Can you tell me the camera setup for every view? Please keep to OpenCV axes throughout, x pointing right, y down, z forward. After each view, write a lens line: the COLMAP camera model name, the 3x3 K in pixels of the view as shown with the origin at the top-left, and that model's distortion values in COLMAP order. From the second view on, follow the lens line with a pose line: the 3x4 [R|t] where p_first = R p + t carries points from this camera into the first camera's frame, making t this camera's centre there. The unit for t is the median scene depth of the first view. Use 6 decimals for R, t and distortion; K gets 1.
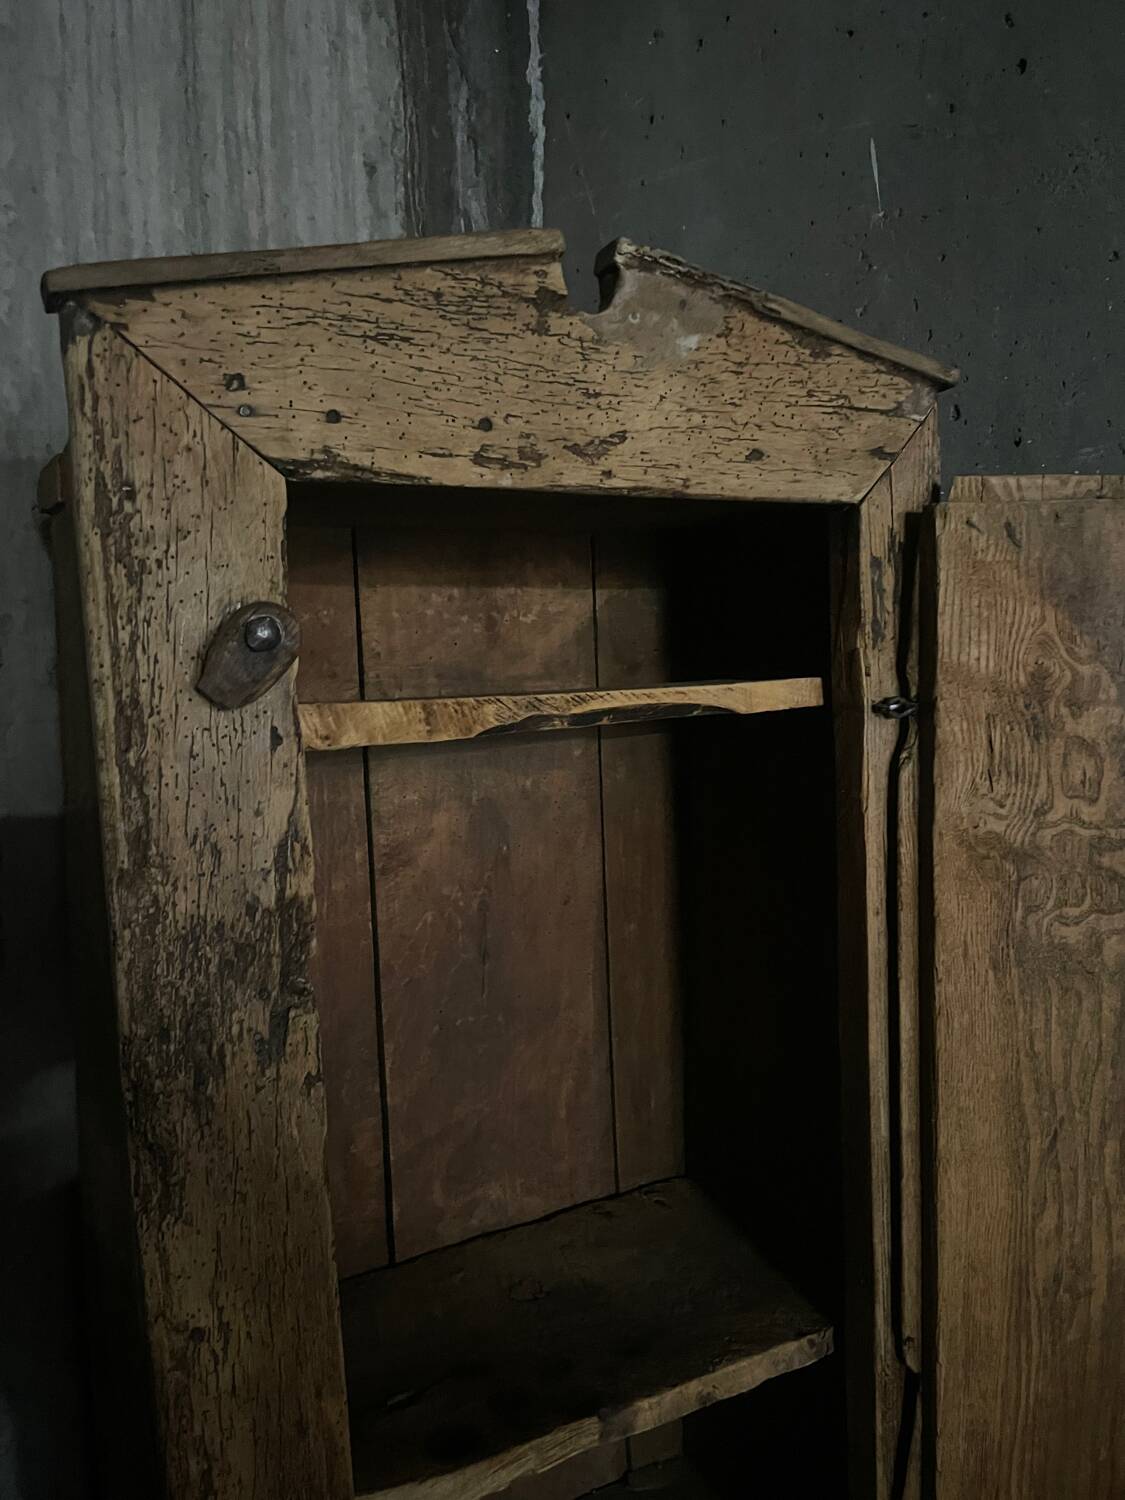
lens RADIAL K [[1137.5, 0, 565.7], [0, 1137.5, 740.1], [0, 0, 1]] dist [0.083162, -0.120289]
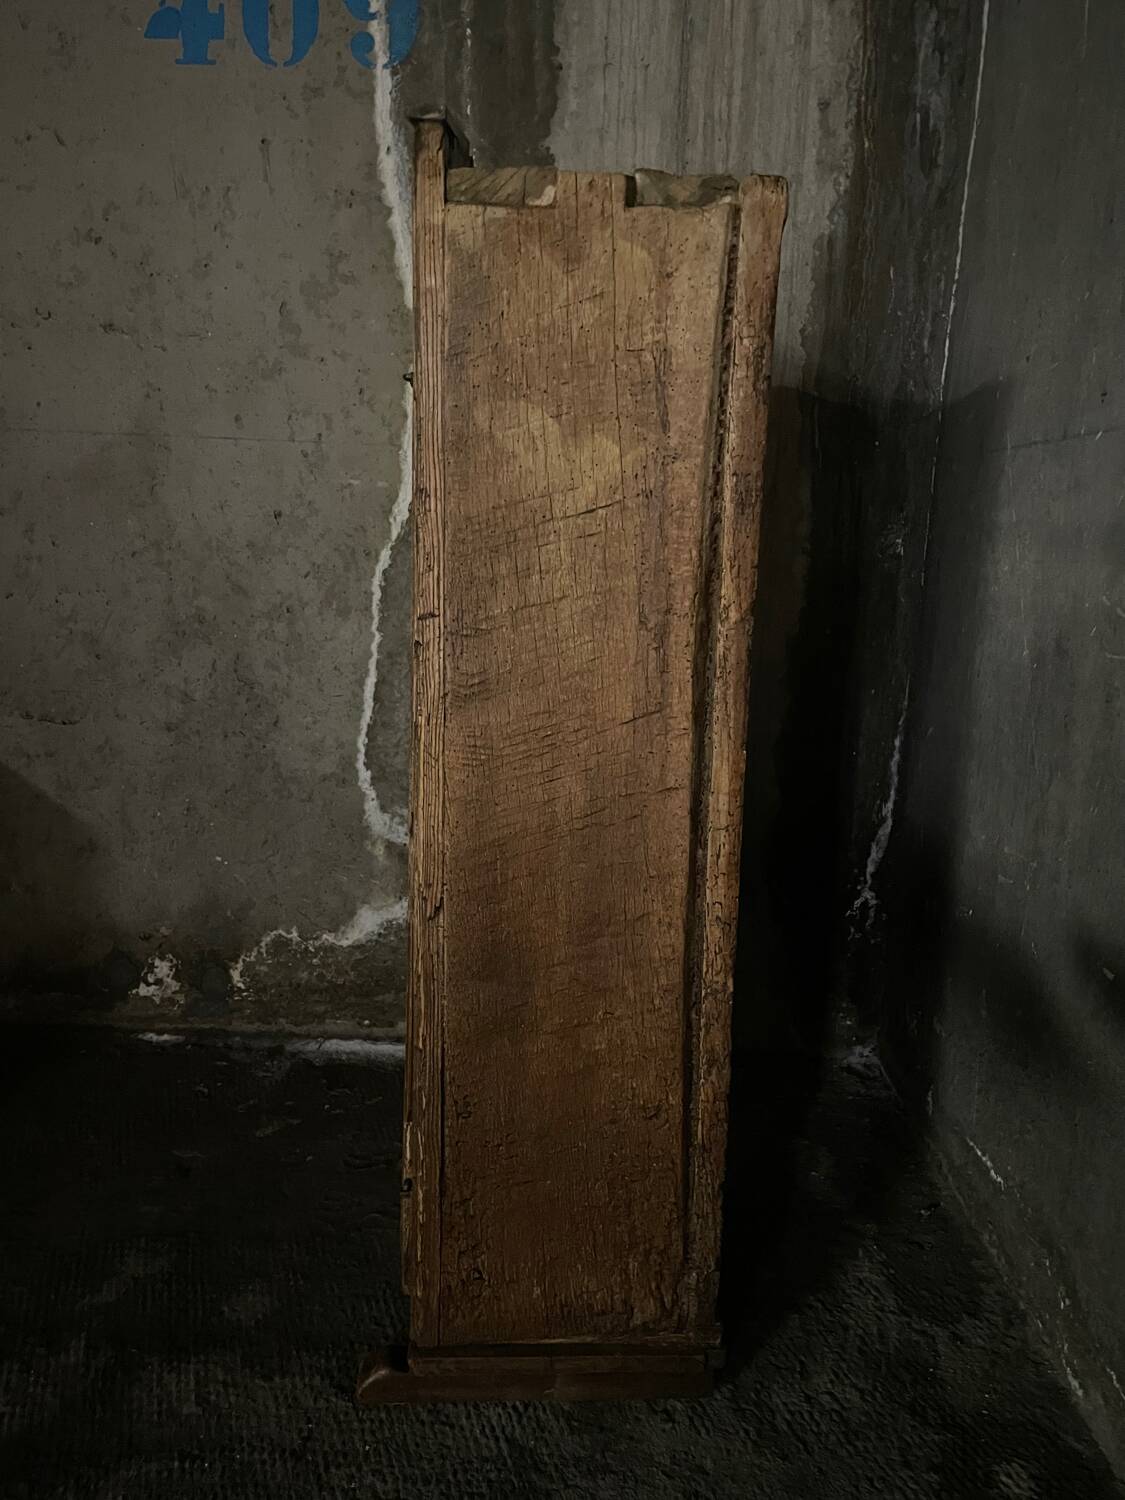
lens RADIAL K [[1122.7, 0, 561.6], [0, 1122.7, 737.6], [0, 0, 1]] dist [0.077373, -0.100511]
pose [[0.540103, 0.185238, -0.820960, 1.883488], [-0.116389, 0.982544, 0.145125, 0.275732], [0.833512, 0.017169, 0.552234, -0.210259]]
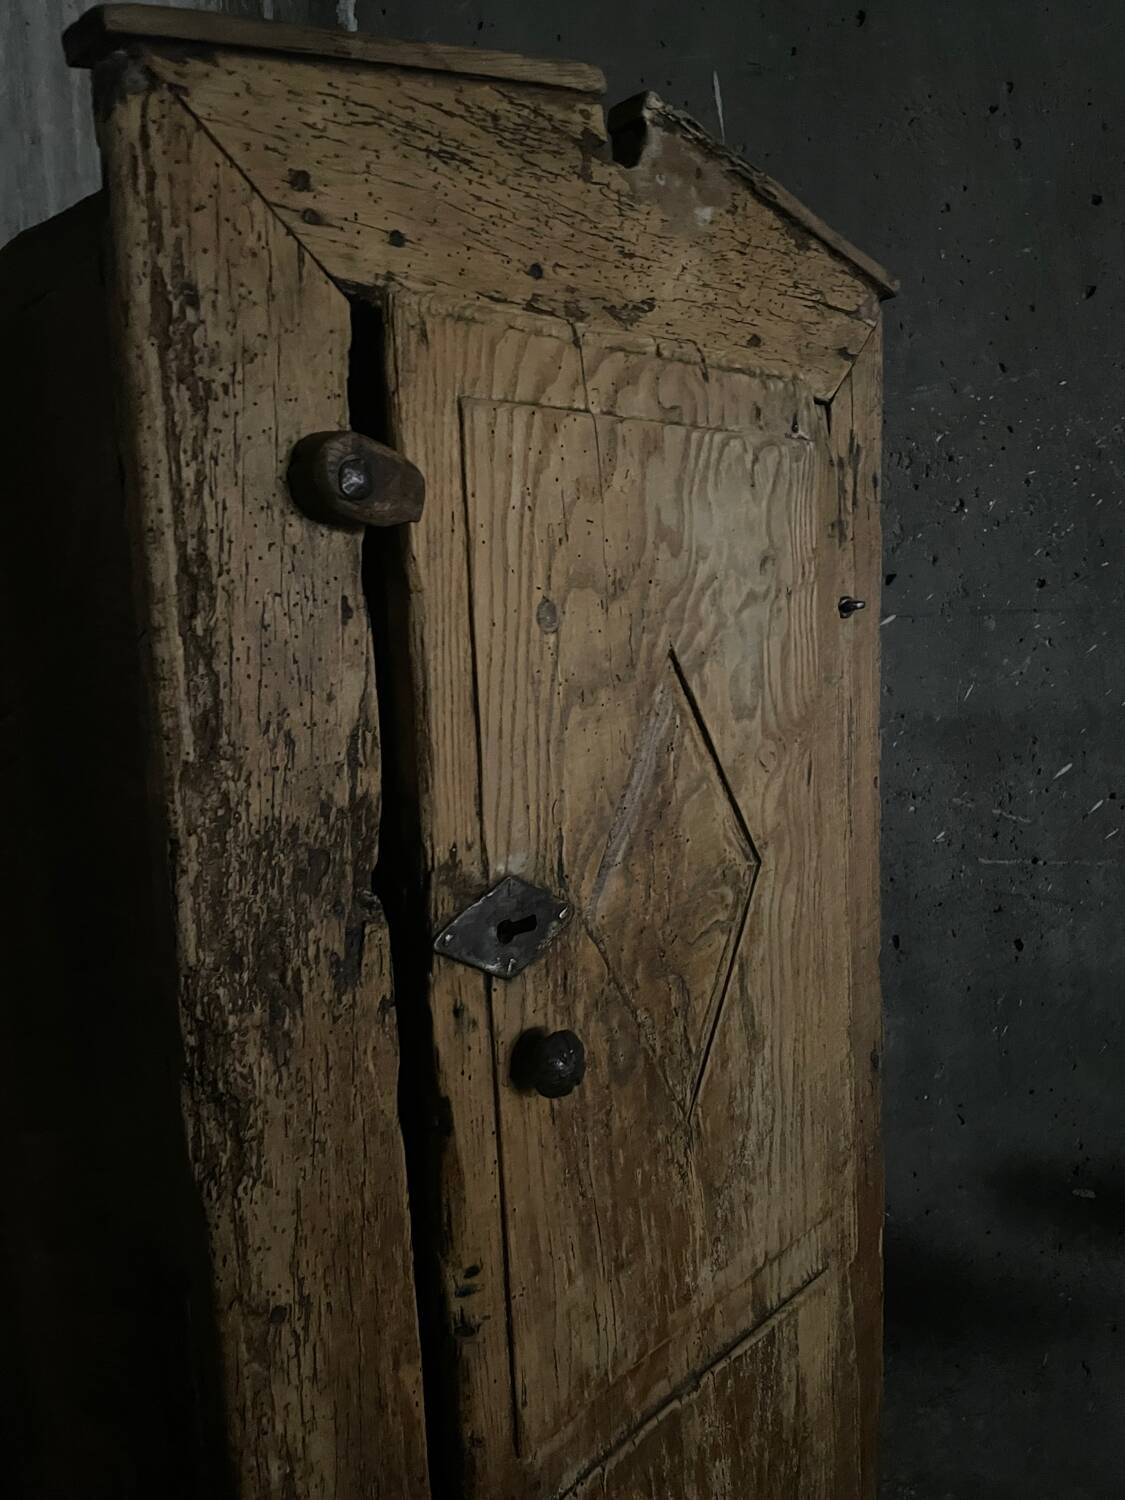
lens RADIAL K [[1137.5, 0, 557.2], [0, 1137.5, 731.9], [0, 0, 1]] dist [0.083162, -0.120289]
pose [[0.953952, -0.028690, 0.298583, -0.319823], [0.026421, 0.999583, 0.011634, 0.074549], [-0.298792, -0.003210, 0.954313, 0.119154]]
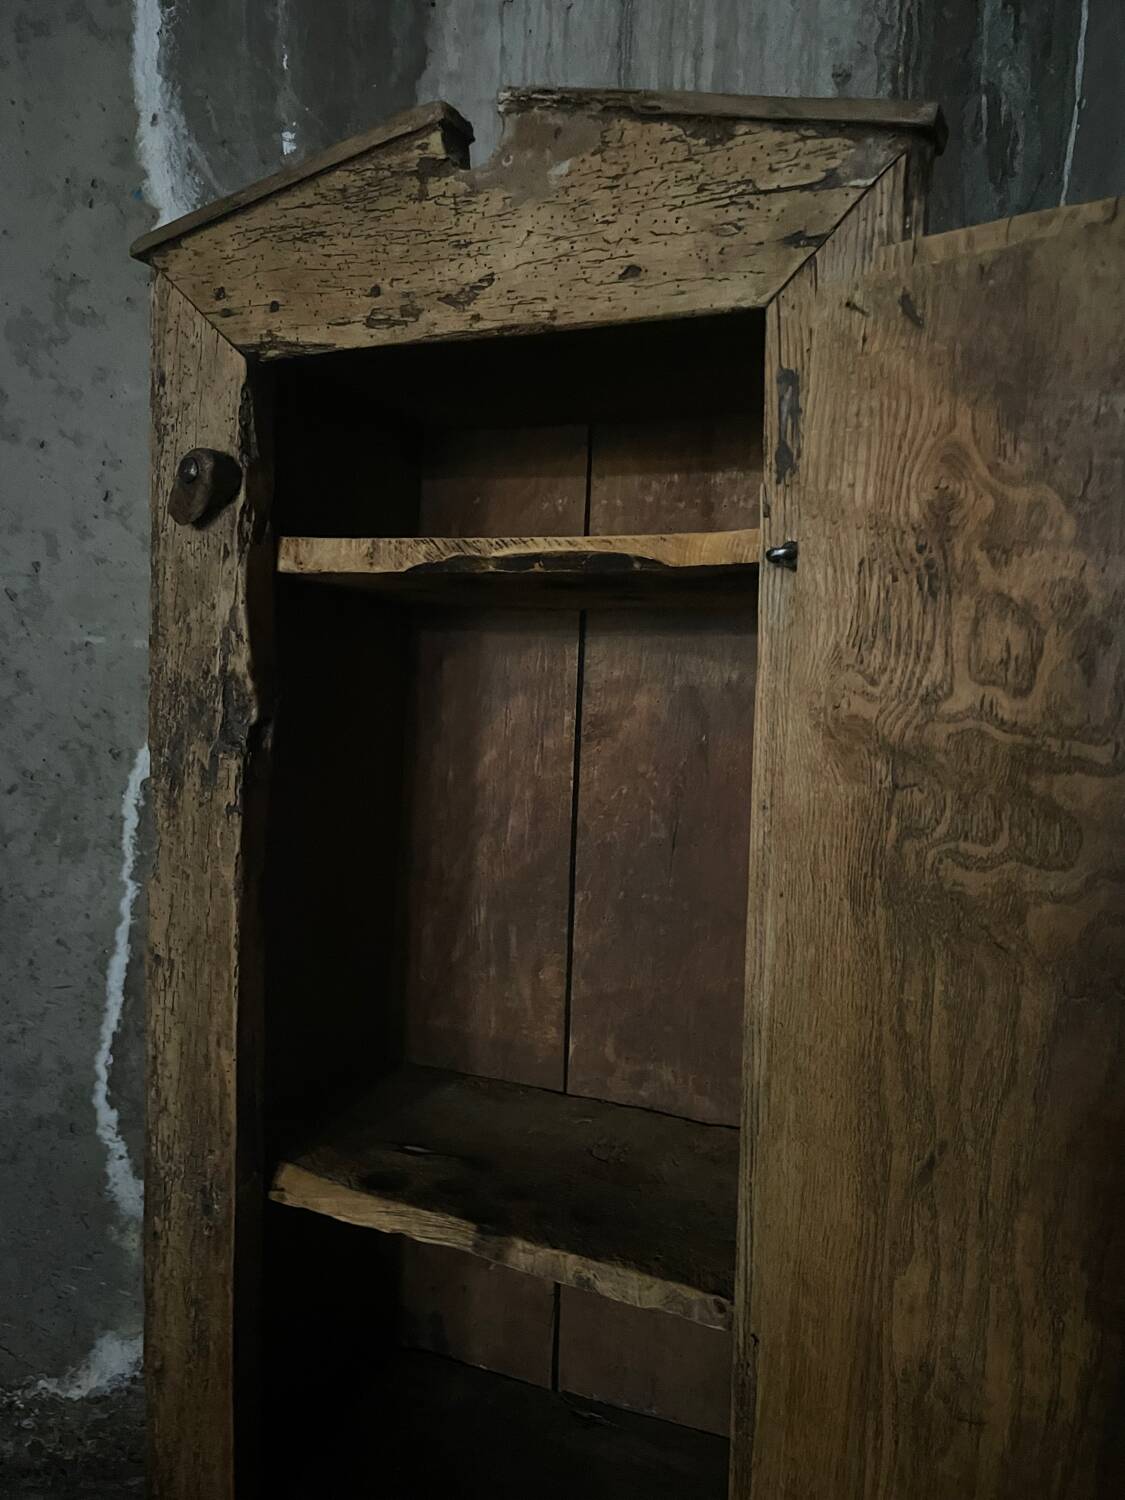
lens RADIAL K [[1137.5, 0, 572.5], [0, 1137.5, 744.1], [0, 0, 1]] dist [0.083162, -0.120289]
pose [[0.595519, 0.112059, -0.795488, 0.986424], [-0.120905, 0.991446, 0.049151, 0.096107], [0.794191, 0.066908, 0.603973, 0.456158]]
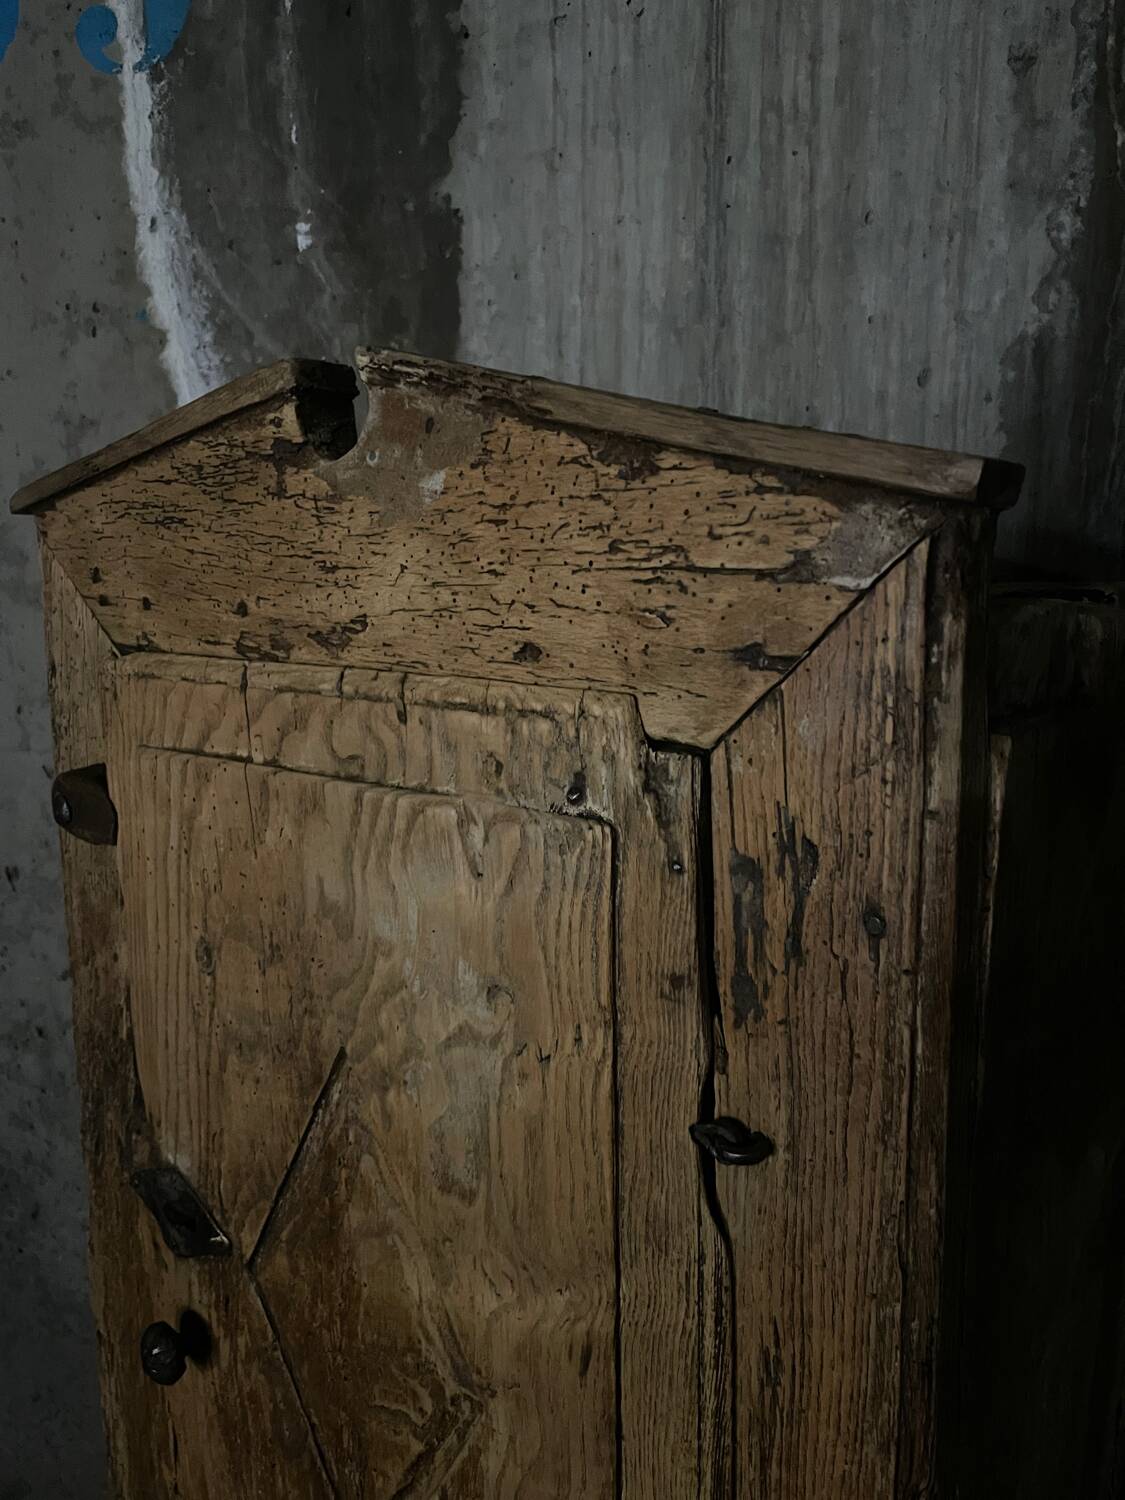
lens RADIAL K [[1137.5, 0, 571.8], [0, 1137.5, 735.8], [0, 0, 1]] dist [0.083162, -0.120289]
pose [[0.404885, 0.188981, -0.894625, 0.773787], [-0.087871, 0.981922, 0.167653, -0.330604], [0.910136, 0.010731, 0.414171, 0.826904]]
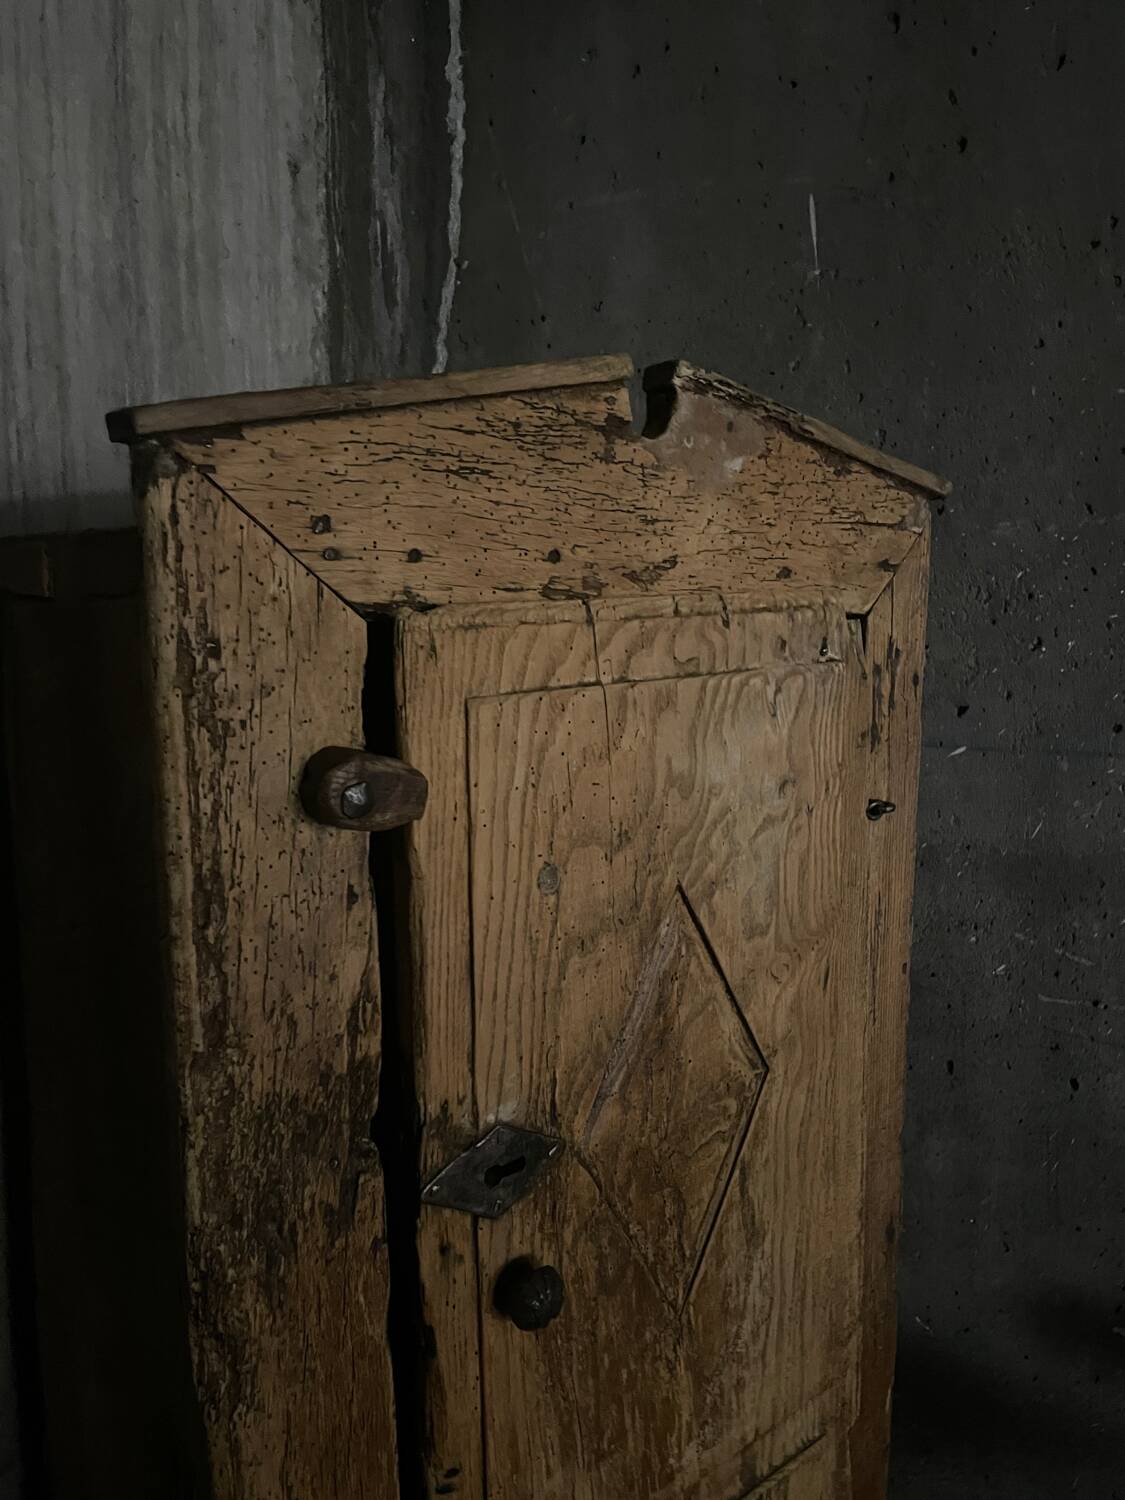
lens RADIAL K [[1137.5, 0, 568.5], [0, 1137.5, 732.4], [0, 0, 1]] dist [0.083162, -0.120289]
pose [[0.981233, 0.007449, 0.192682, -0.231024], [-0.017443, 0.998586, 0.050226, -0.166543], [-0.192035, -0.052644, 0.979975, 0.042000]]
